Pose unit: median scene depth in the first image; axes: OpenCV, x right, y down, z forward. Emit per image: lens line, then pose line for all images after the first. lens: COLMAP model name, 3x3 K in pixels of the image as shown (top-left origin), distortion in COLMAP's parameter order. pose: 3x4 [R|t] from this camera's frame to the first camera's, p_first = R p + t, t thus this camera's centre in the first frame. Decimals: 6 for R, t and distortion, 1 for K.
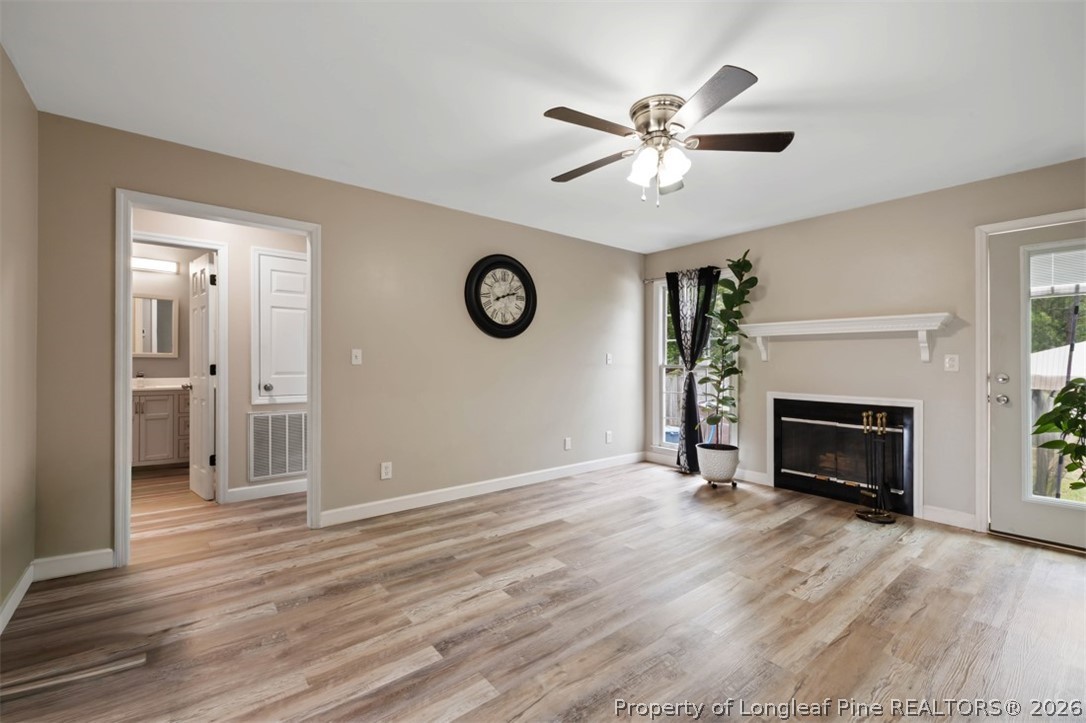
lens RADIAL K [[458.3, 0, 552.0], [0, 458.3, 362.4], [0, 0, 1]] dist [-0.004896, 0.000538]
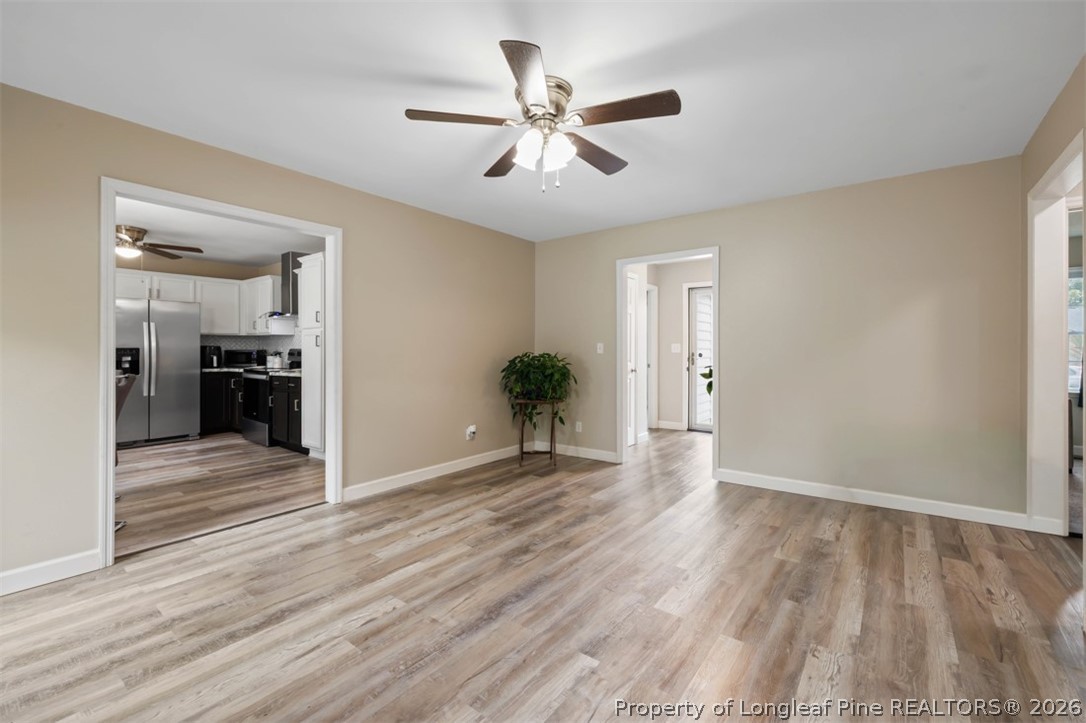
lens RADIAL K [[458.3, 0, 538.2], [0, 458.3, 351.8], [0, 0, 1]] dist [-0.004896, 0.000538]
pose [[-0.977224, -0.007118, -0.212090, 0.417643], [-0.008424, 0.999951, 0.005257, -0.007460], [0.212042, 0.006924, -0.977236, 1.799266]]
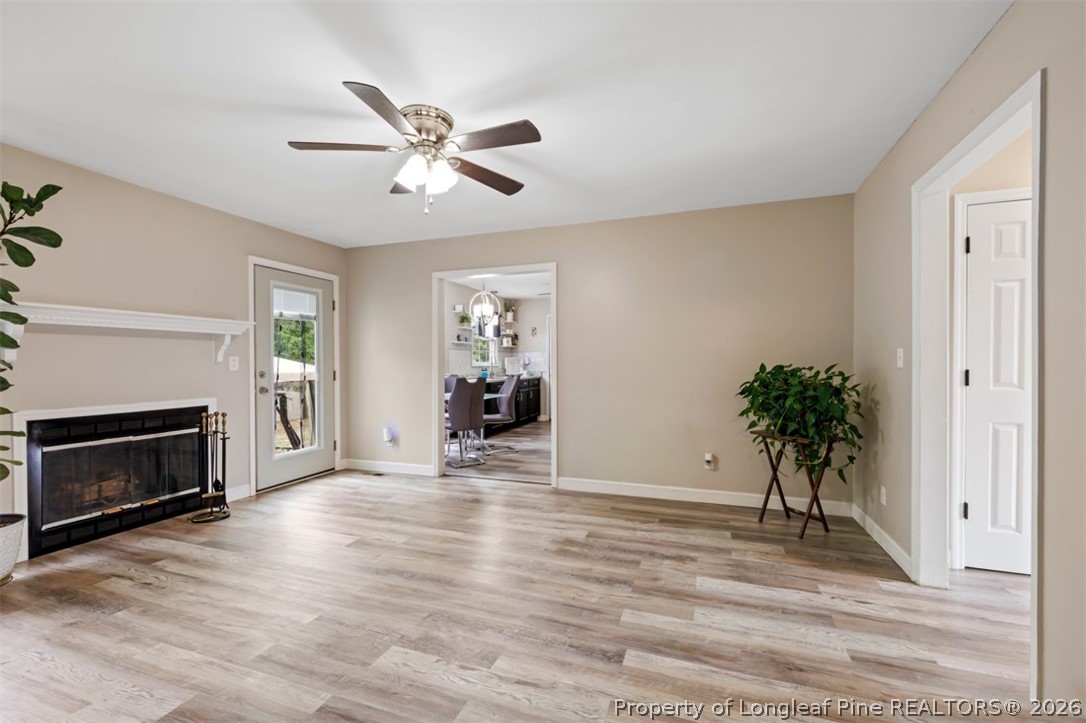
lens RADIAL K [[458.3, 0, 547.1], [0, 458.3, 363.7], [0, 0, 1]] dist [-0.004896, 0.000538]
pose [[-0.507618, -0.008394, 0.861542, -0.739078], [0.001439, 0.999943, 0.010590, -0.013056], [-0.861581, 0.006616, -0.507576, 1.195627]]
